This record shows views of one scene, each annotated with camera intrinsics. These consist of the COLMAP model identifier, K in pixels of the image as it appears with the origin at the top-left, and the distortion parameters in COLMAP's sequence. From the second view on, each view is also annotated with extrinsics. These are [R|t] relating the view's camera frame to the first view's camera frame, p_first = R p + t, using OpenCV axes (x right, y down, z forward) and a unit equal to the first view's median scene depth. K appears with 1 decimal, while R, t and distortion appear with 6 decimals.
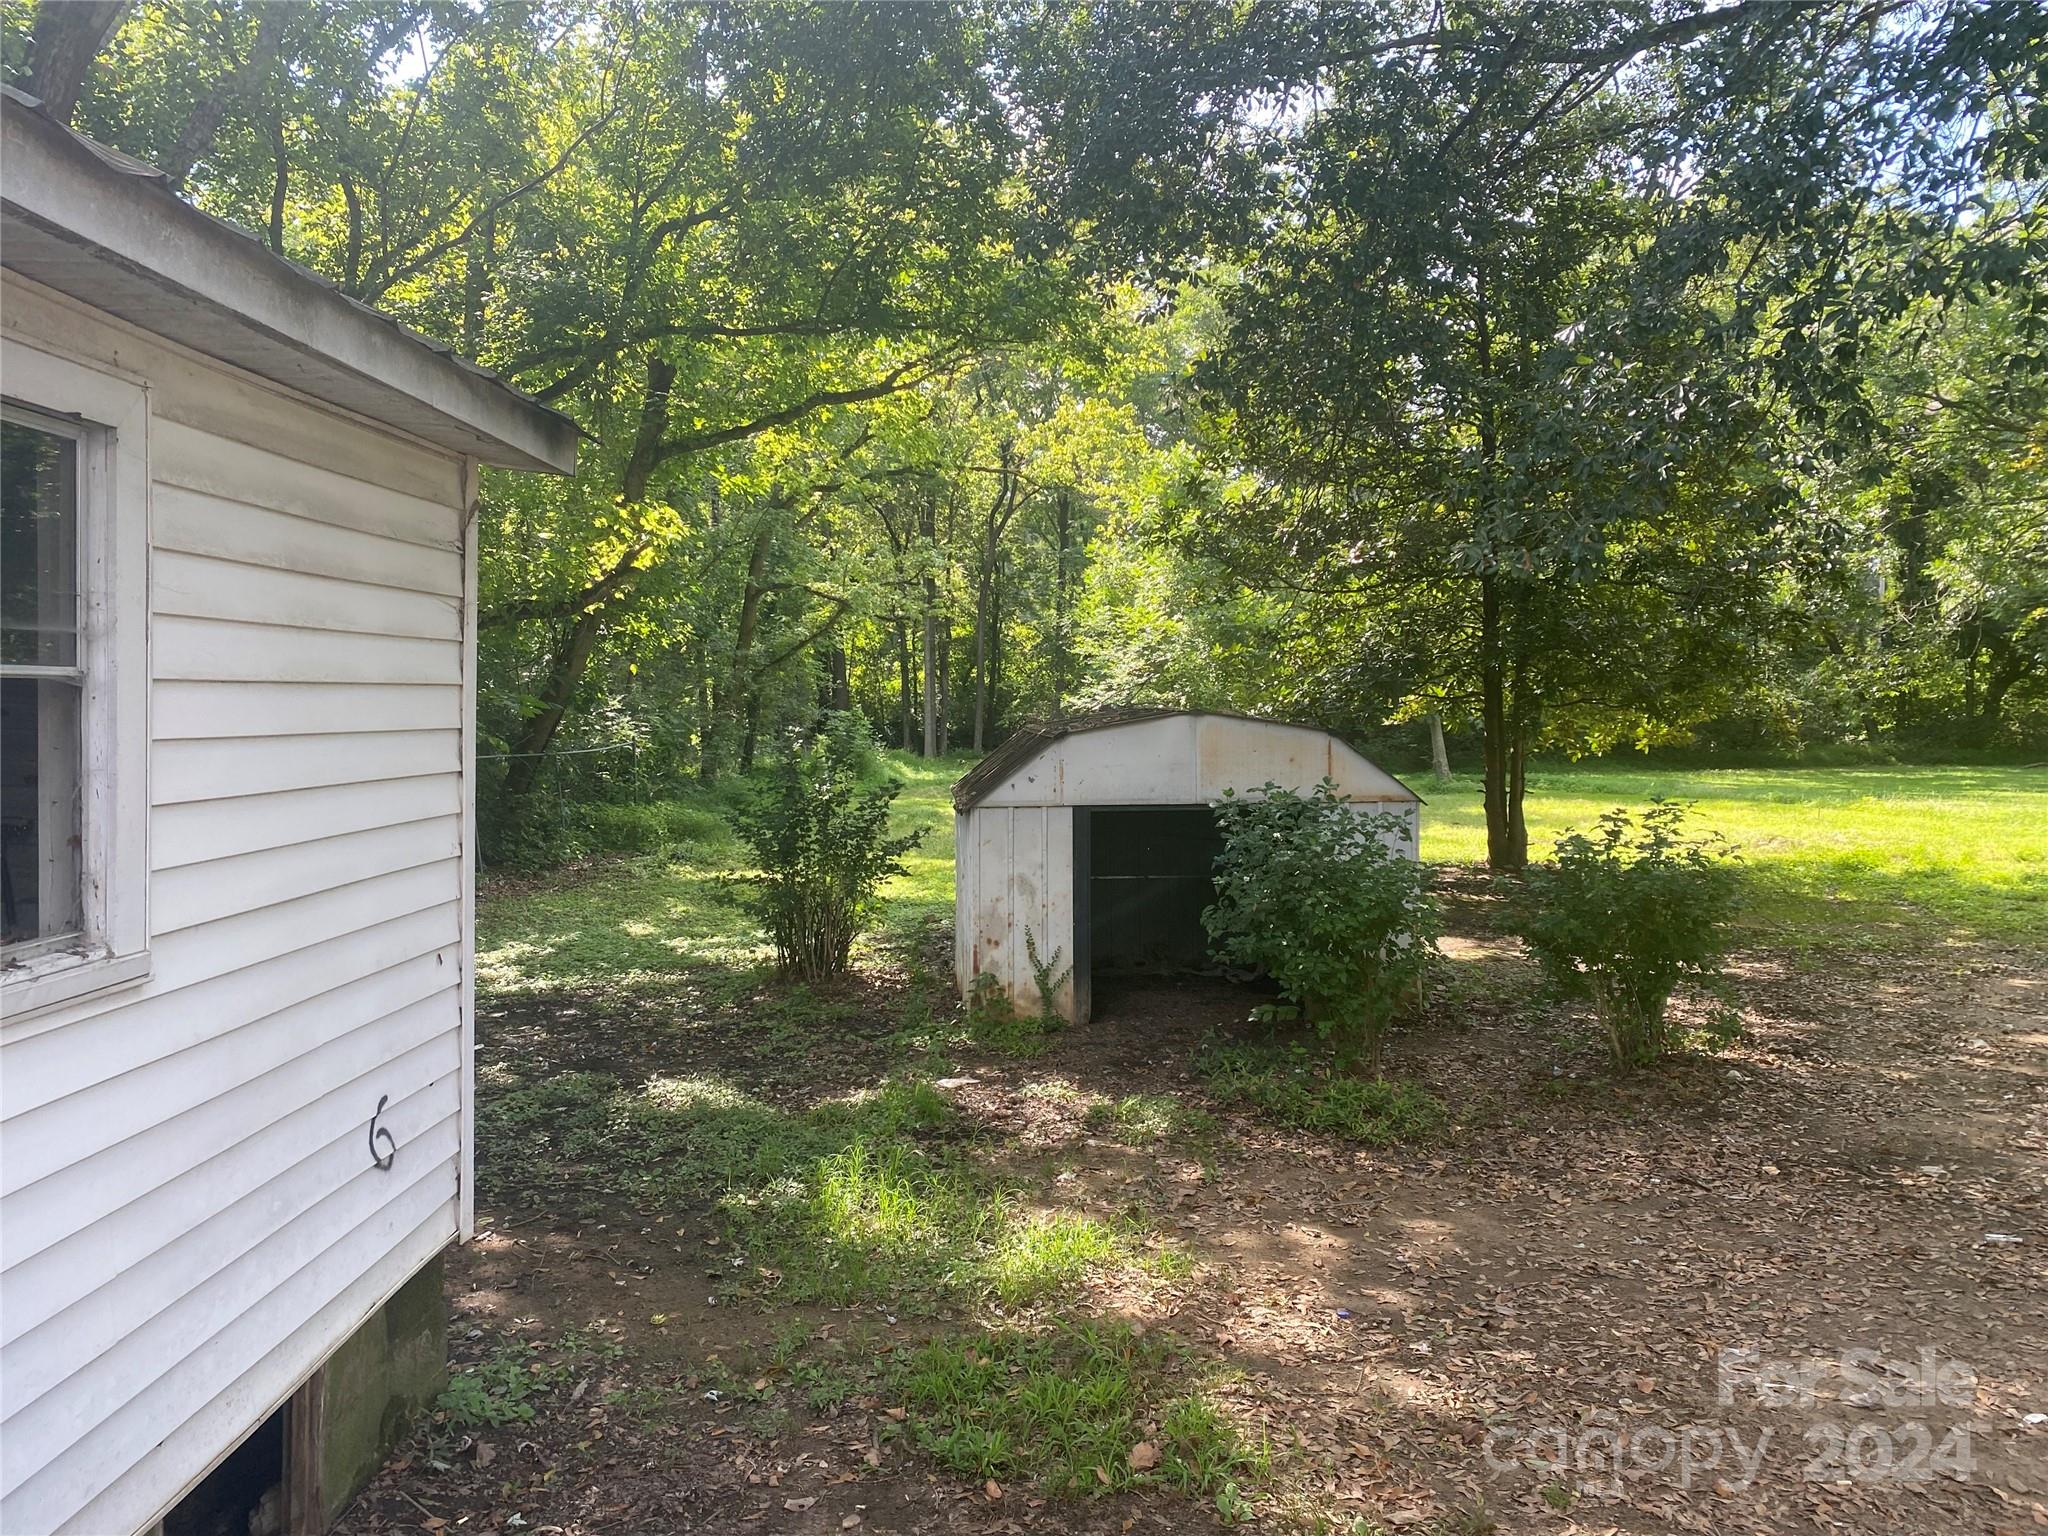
lens RADIAL K [[1549.5, 0, 1024.0], [0, 1549.5, 768.0], [0, 0, 1]] dist [0.093752, -0.108757]
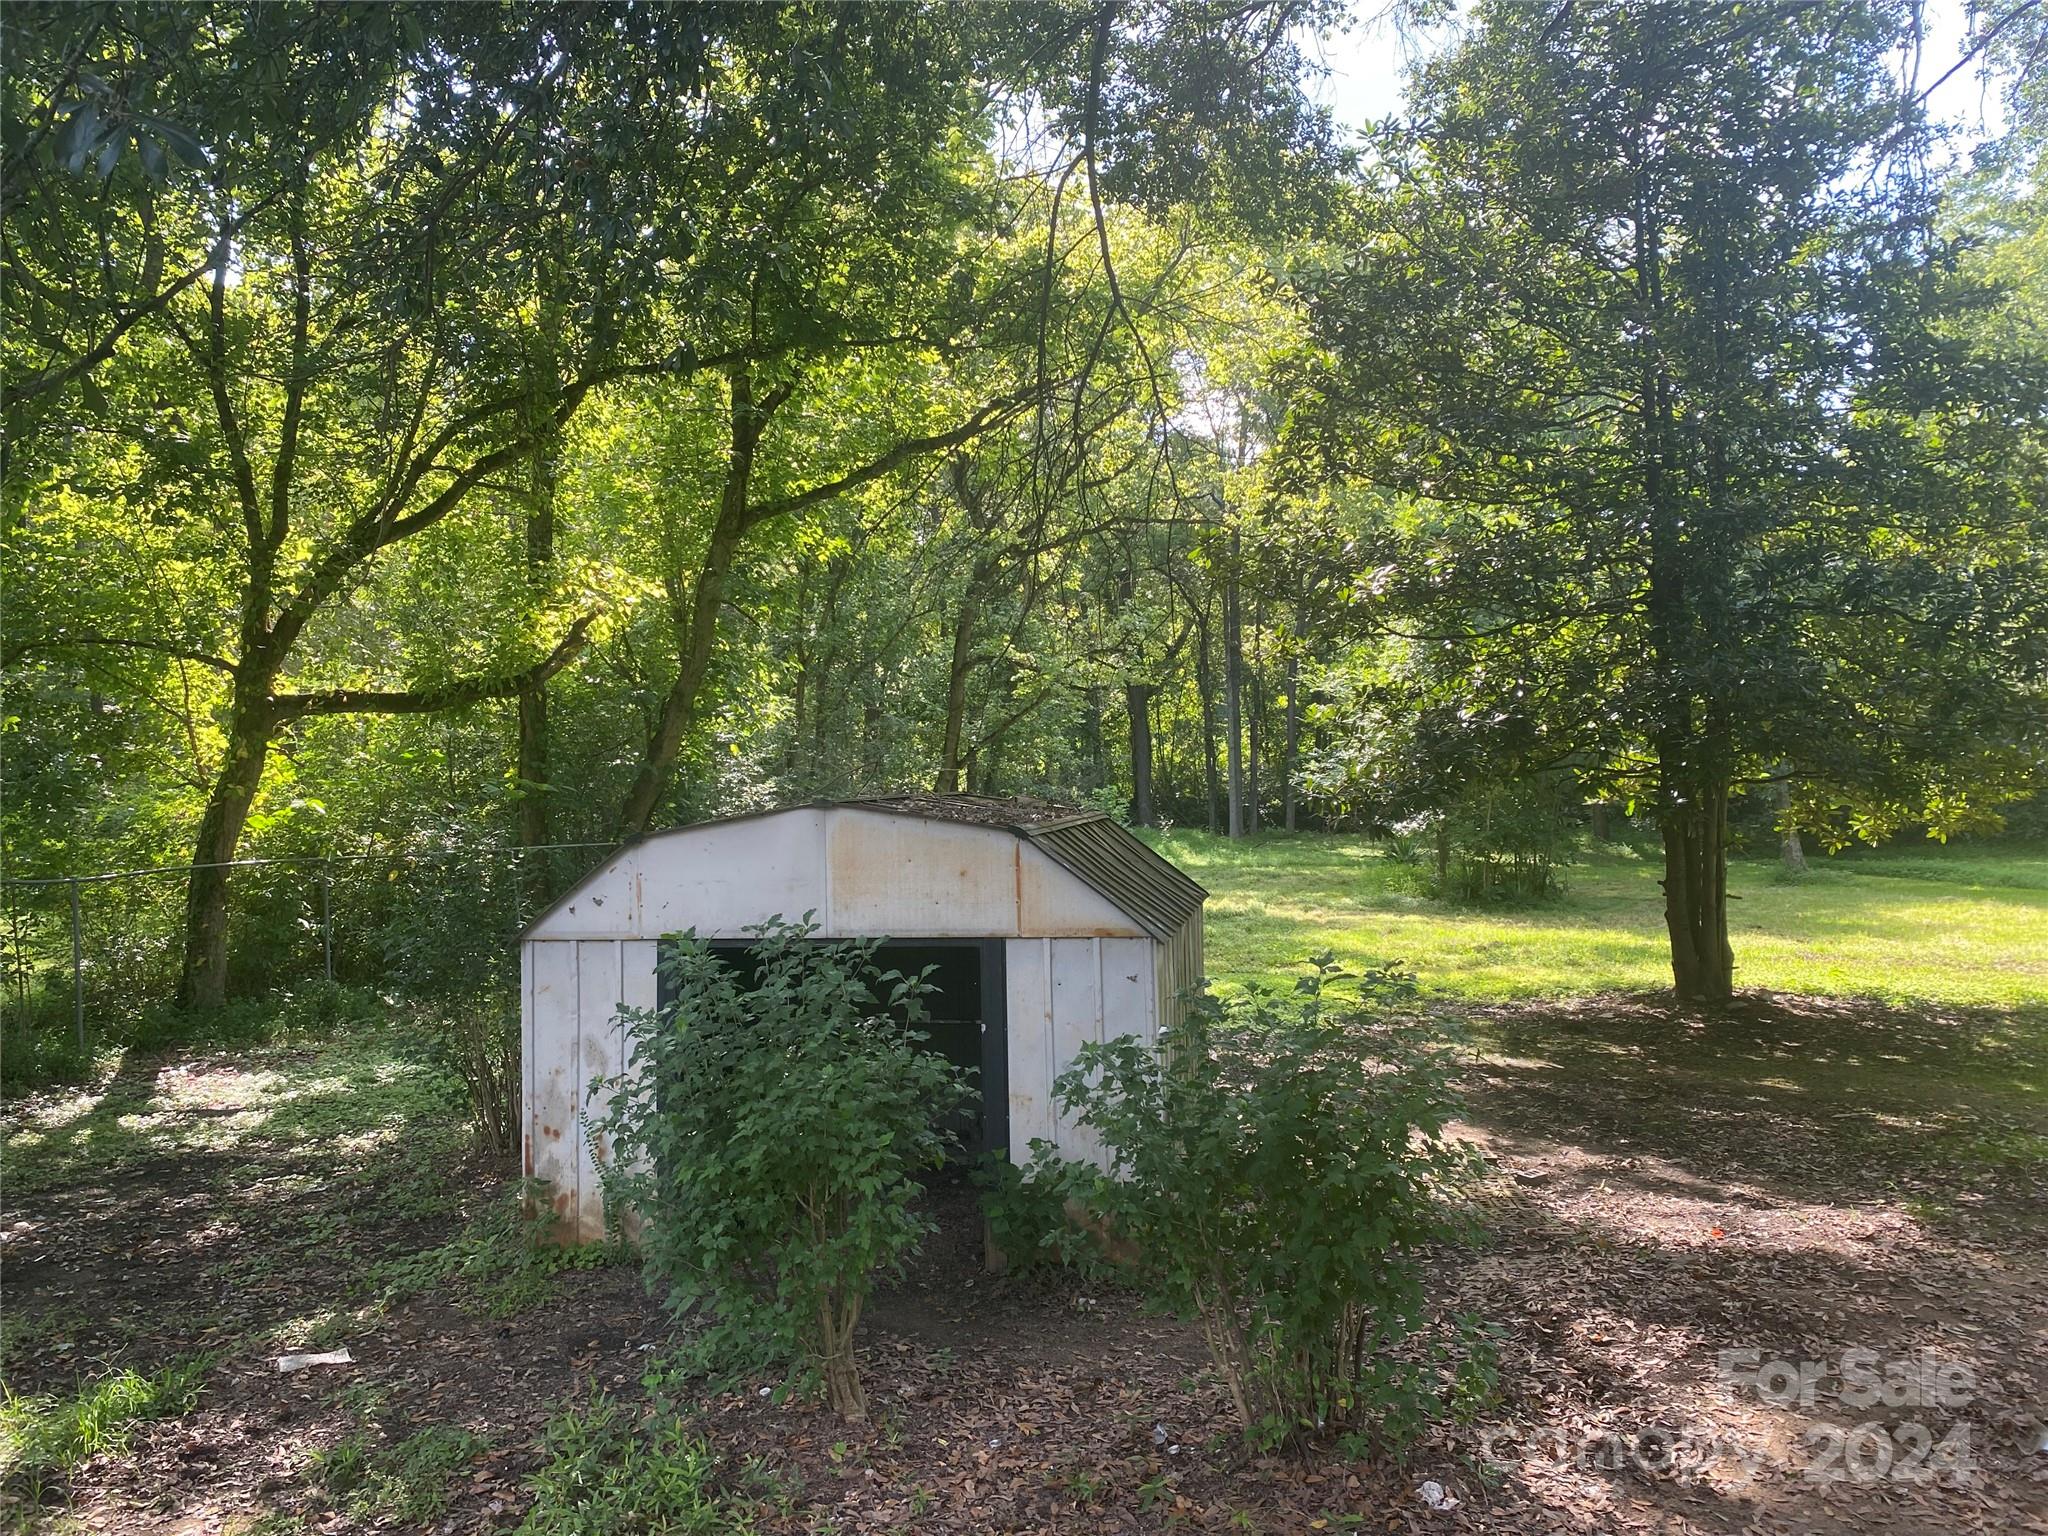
lens RADIAL K [[1584.7, 0, 1024.0], [0, 1584.7, 768.0], [0, 0, 1]] dist [0.055396, 0.000059]
pose [[0.970551, -0.012645, -0.240563, 0.180120], [0.000812, 0.998787, -0.049225, -0.008508], [0.240894, 0.047580, 0.969385, 0.166572]]
